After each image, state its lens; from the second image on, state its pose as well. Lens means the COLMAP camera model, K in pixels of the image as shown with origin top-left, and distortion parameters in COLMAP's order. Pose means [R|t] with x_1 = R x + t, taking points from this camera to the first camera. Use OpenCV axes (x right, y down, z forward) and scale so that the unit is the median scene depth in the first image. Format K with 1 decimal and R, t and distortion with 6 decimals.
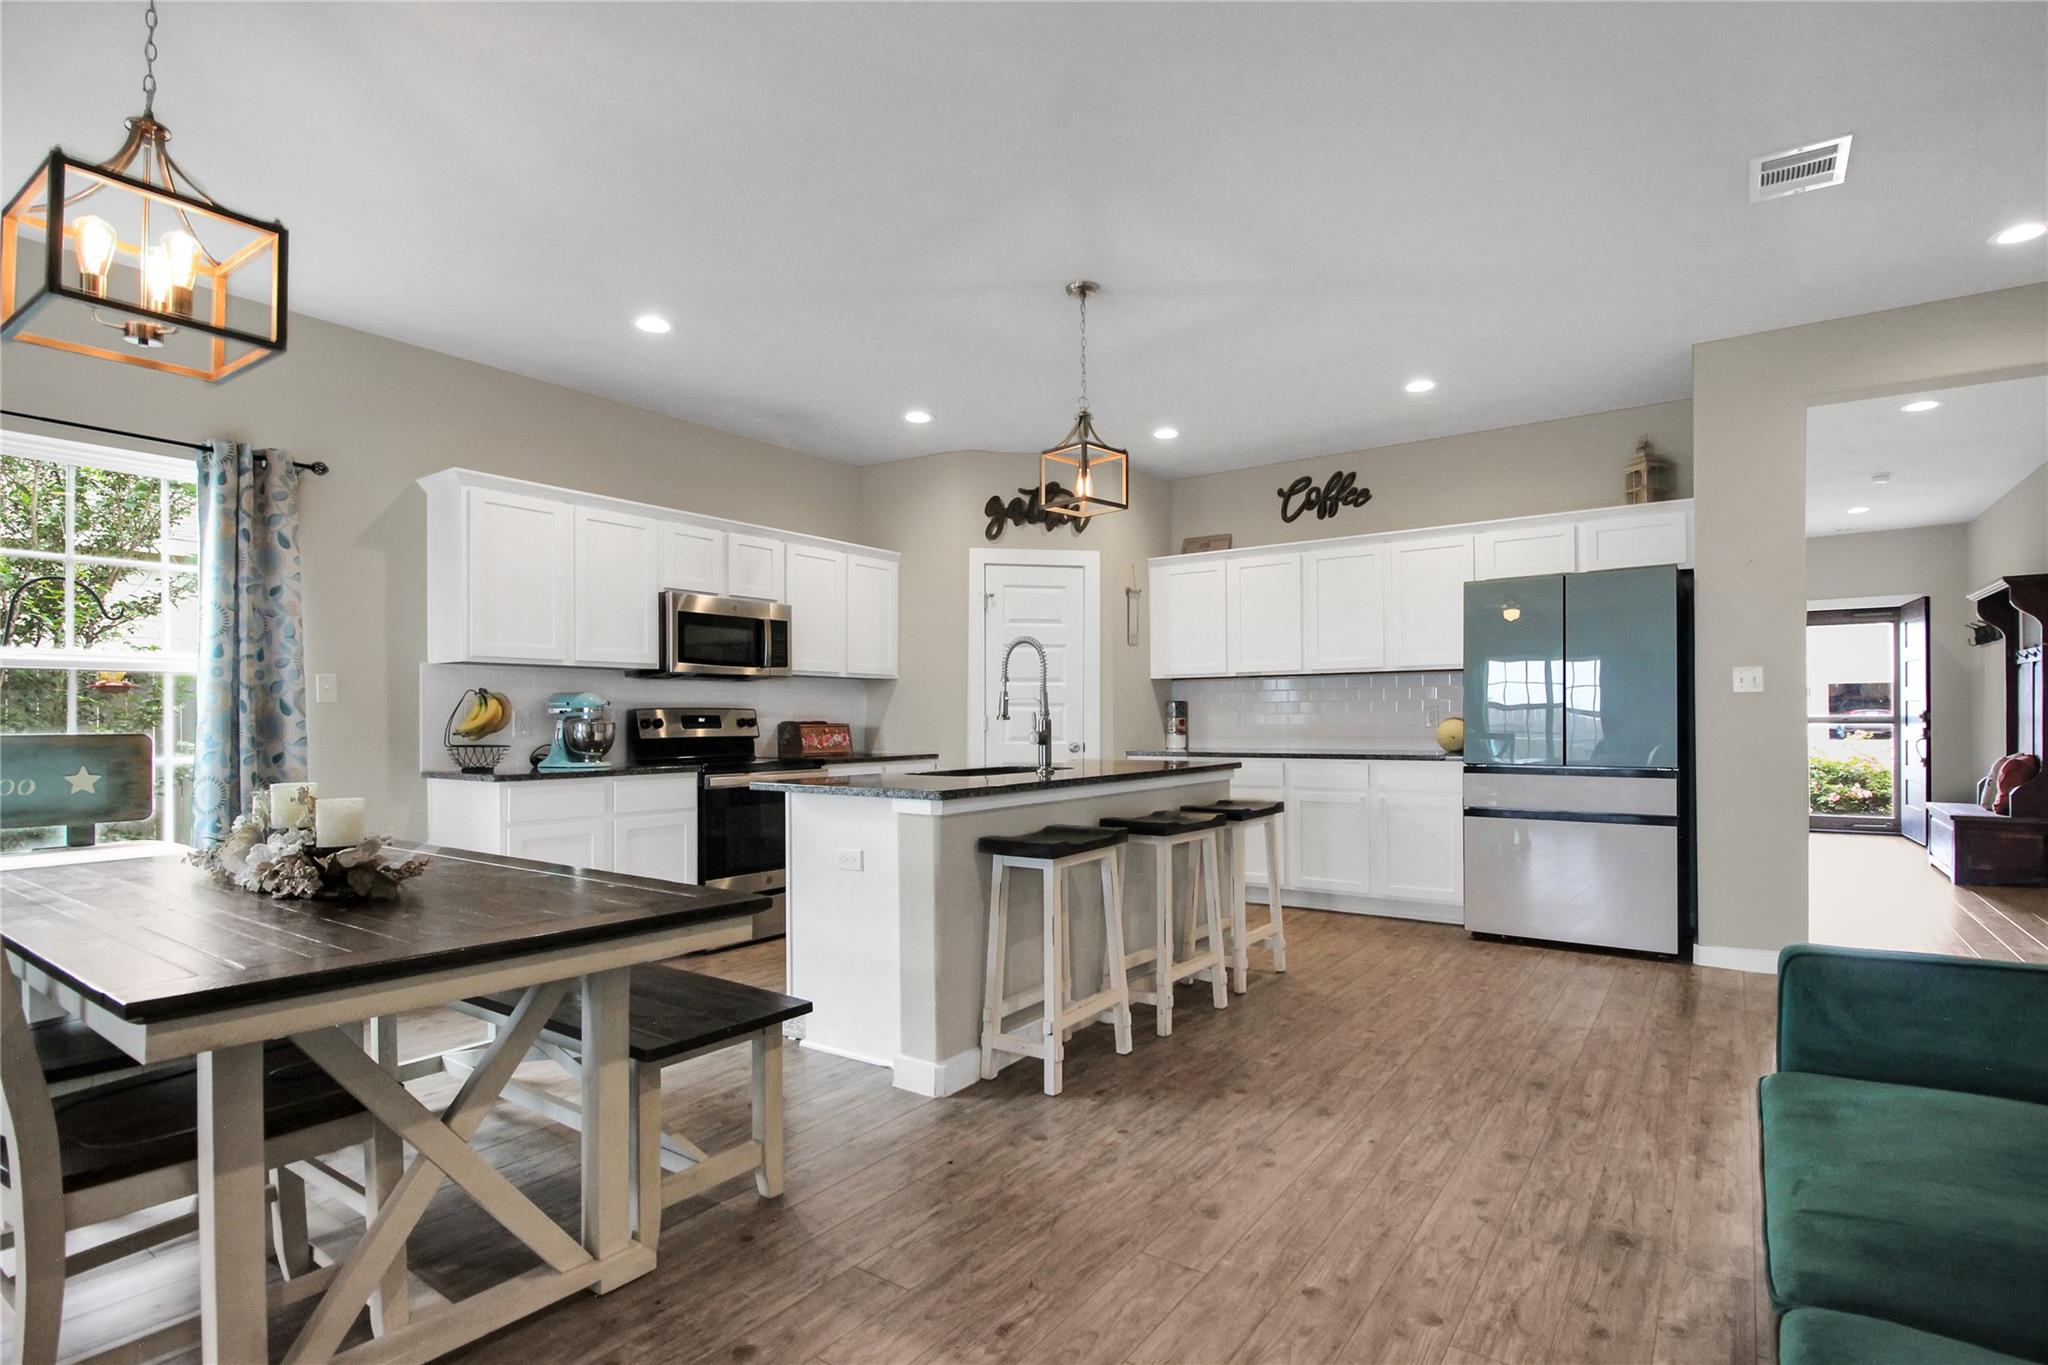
lens RADIAL K [[1006.5, 0, 1075.5], [0, 1006.5, 718.5], [0, 0, 1]] dist [-0.000049, -0.013245]
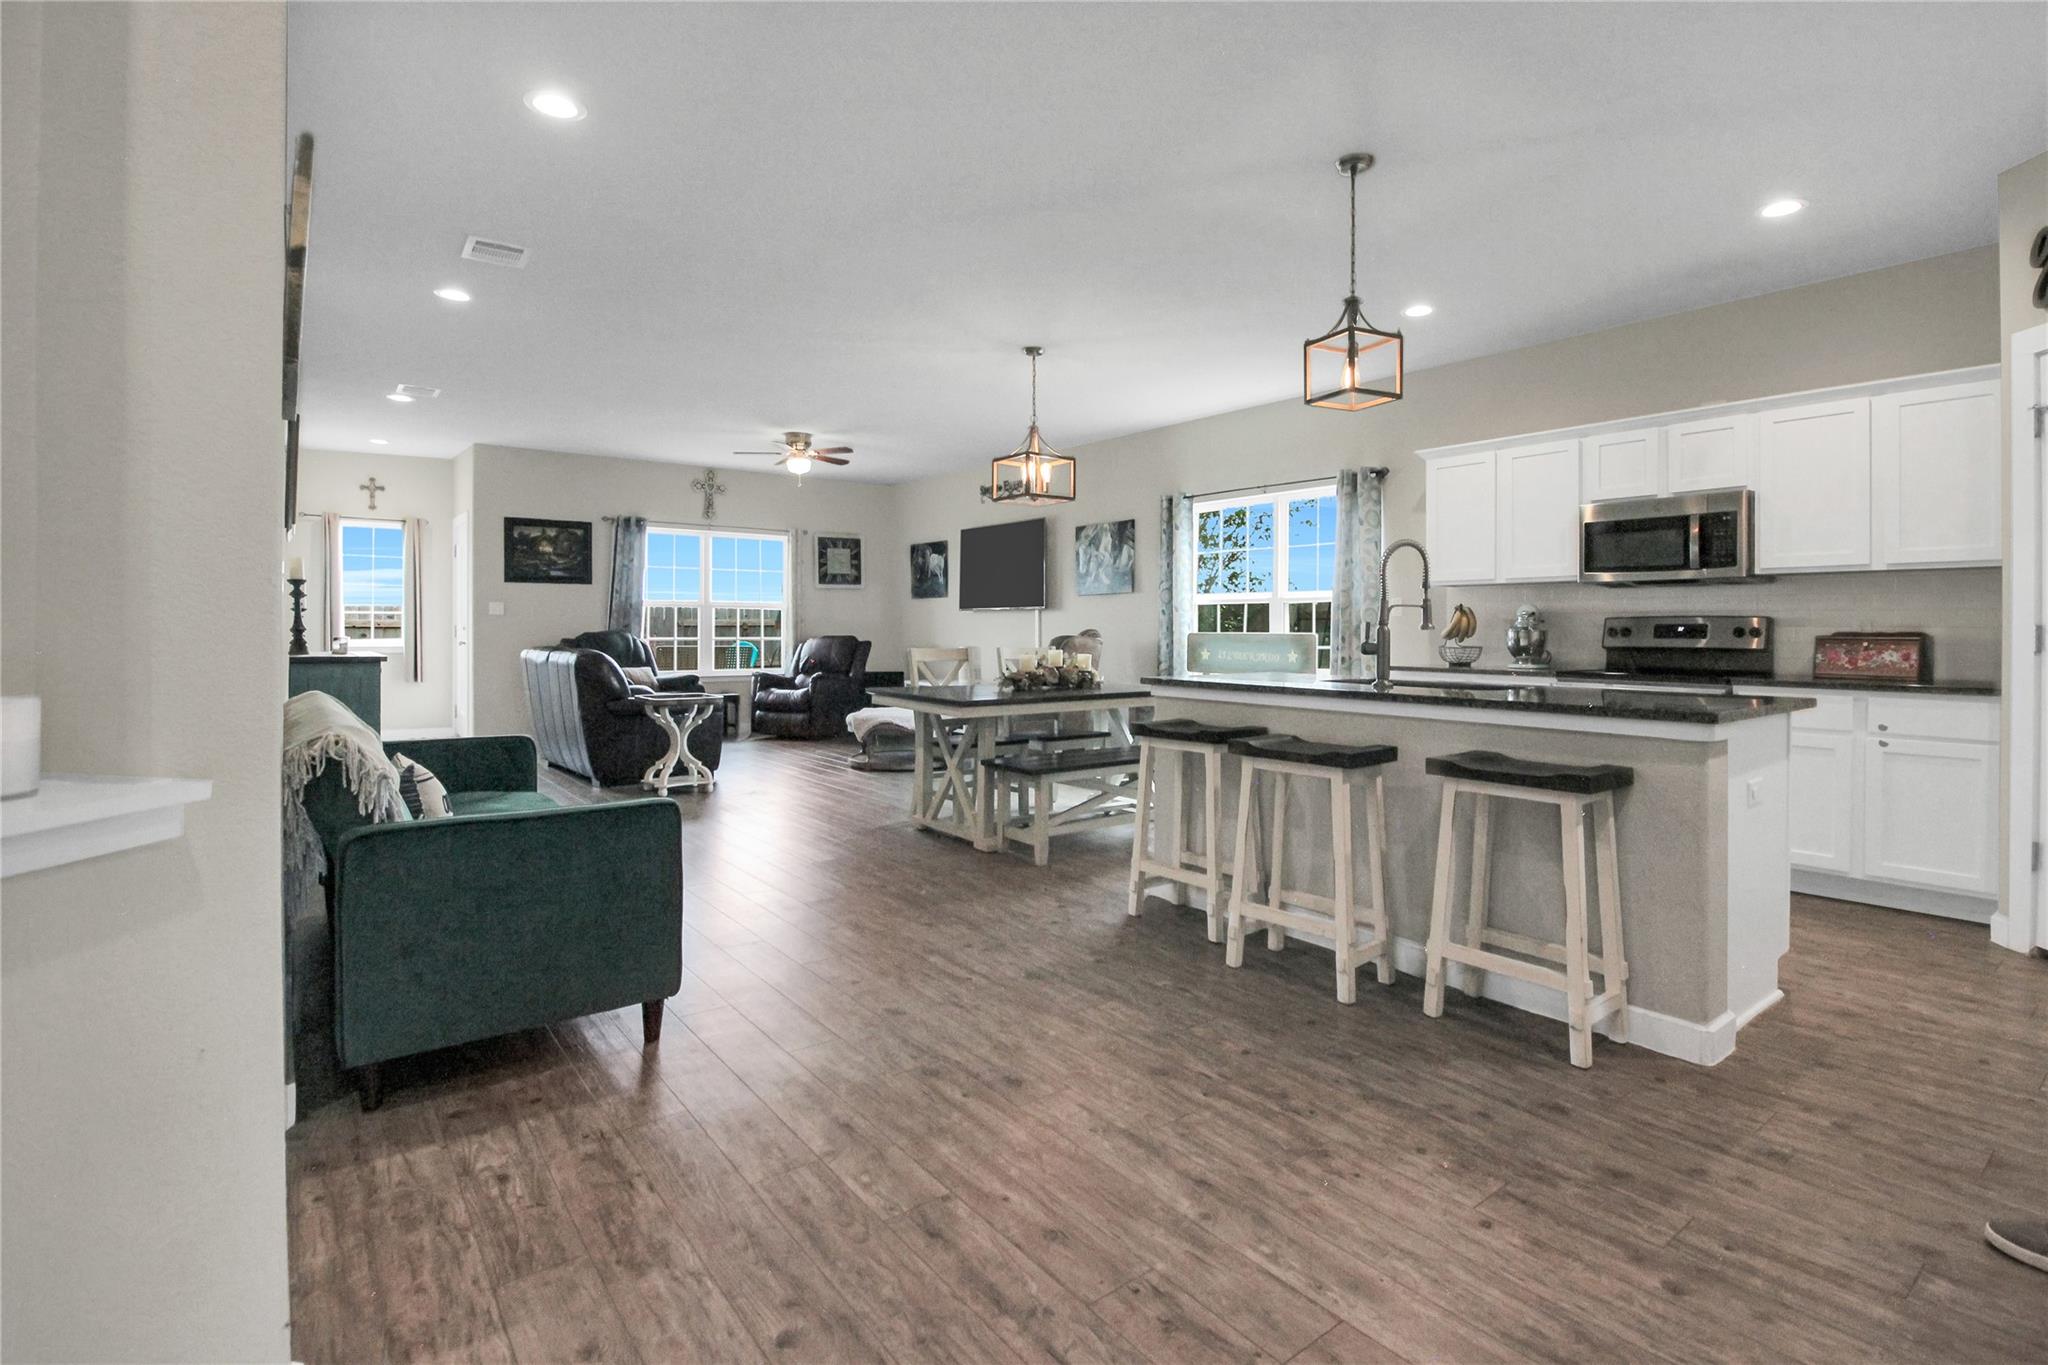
lens RADIAL K [[924.0, 0, 986.6], [0, 924.0, 634.2], [0, 0, 1]] dist [0.001074, 0.000167]
pose [[-0.348446, 0.010713, -0.937268, 0.892437], [-0.002871, 0.999918, 0.012496, -0.003556], [0.937325, 0.007045, -0.348386, 0.947727]]
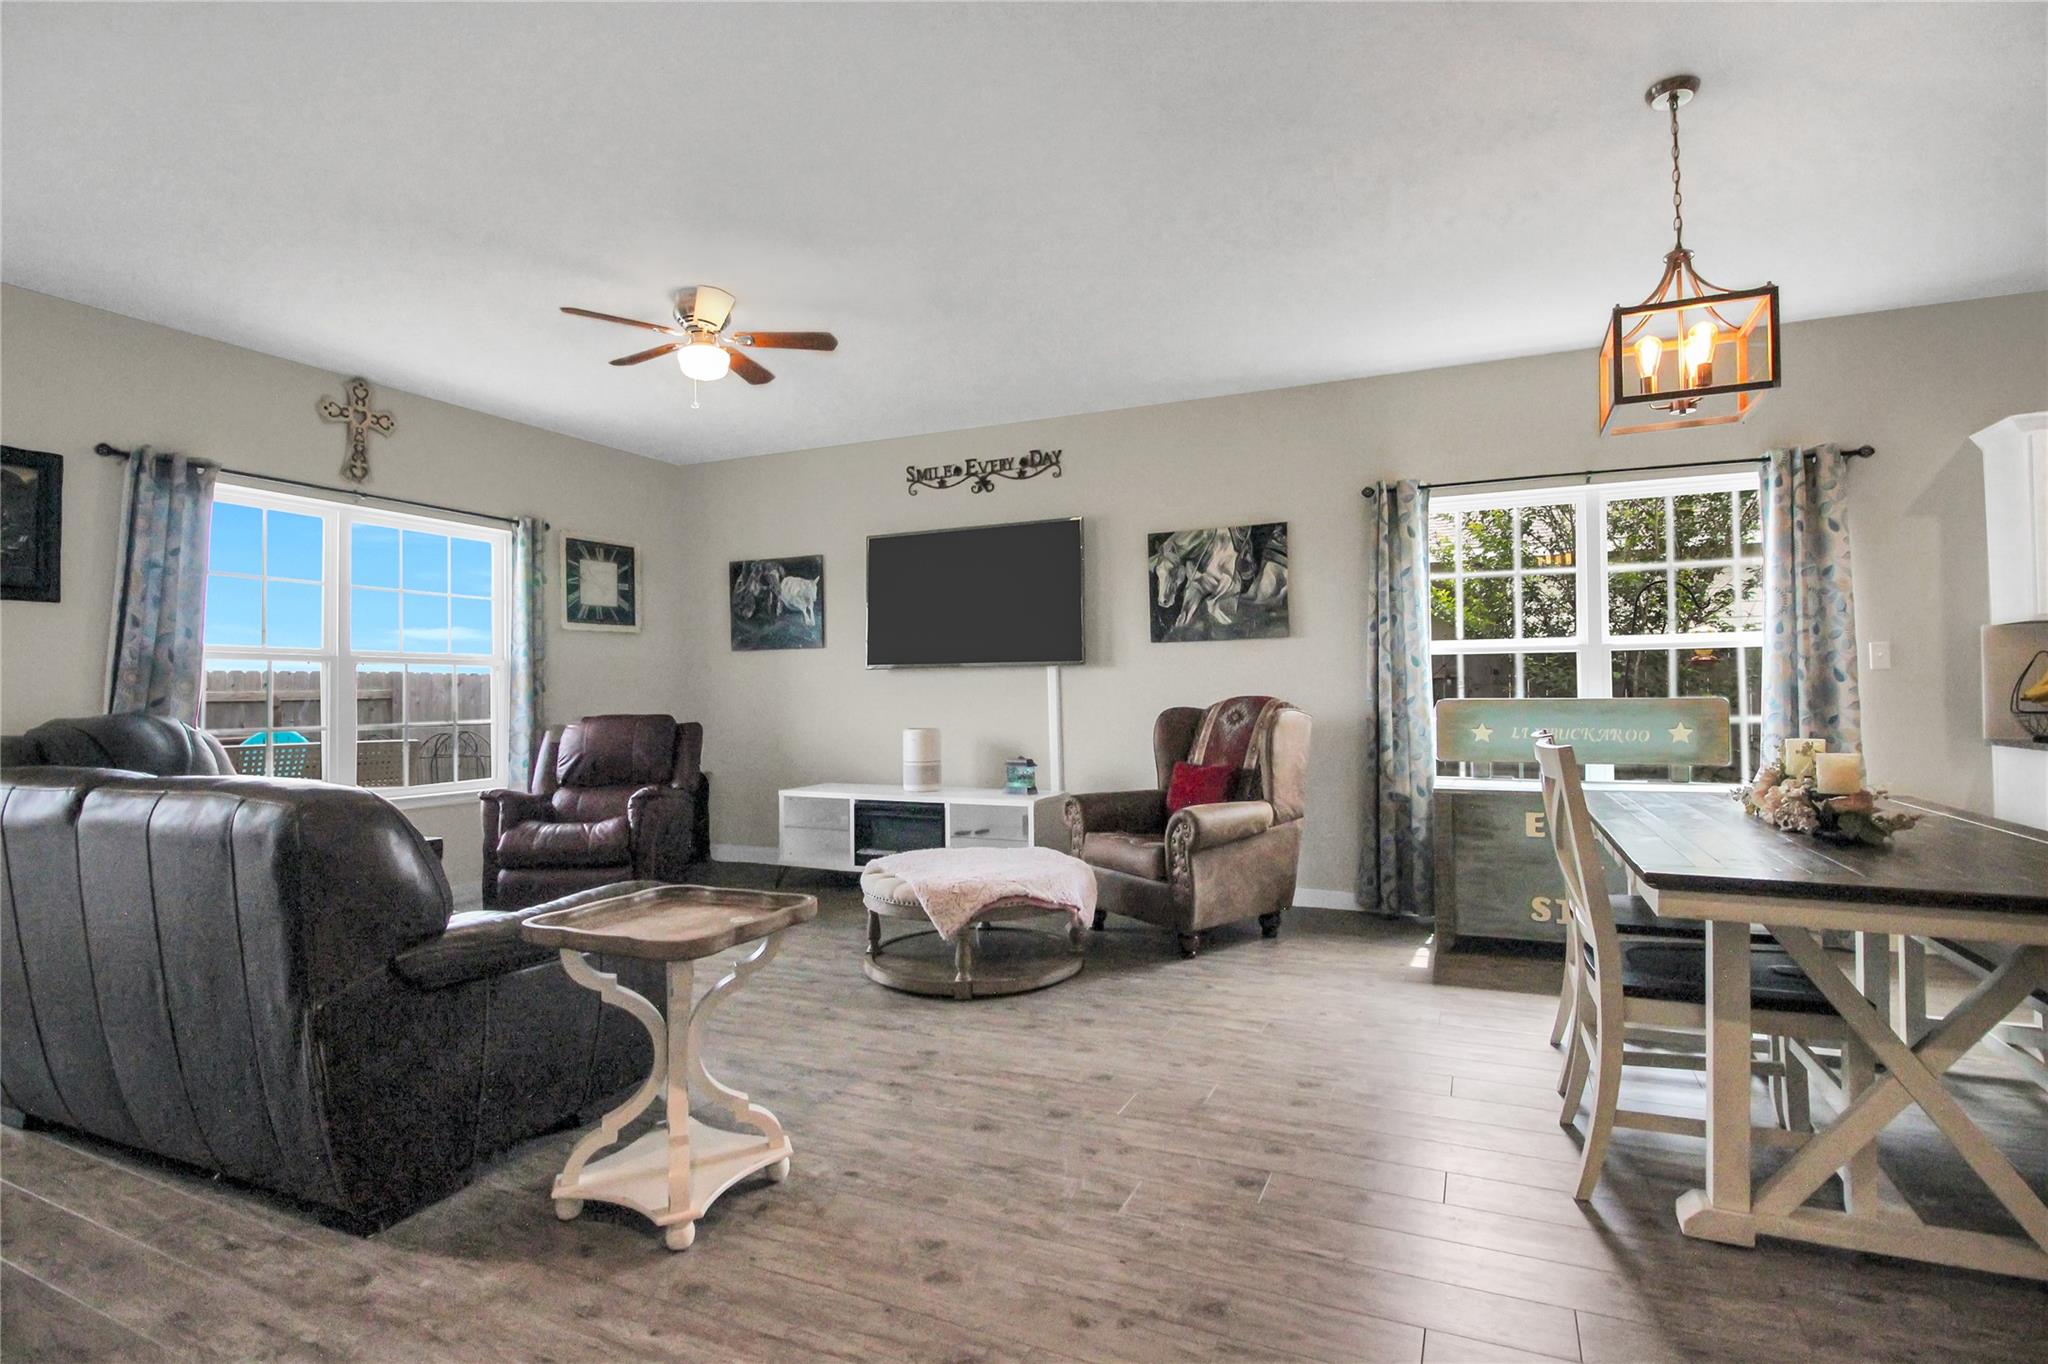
lens RADIAL K [[960.4, 0, 1024.0], [0, 960.4, 682.0], [0, 0, 1]] dist [0.000796, -0.012444]
pose [[0.156639, -0.009435, -0.987611, 0.114059], [0.006906, 0.999940, -0.008457, -0.000089], [0.987632, -0.005496, 0.156695, -0.056861]]
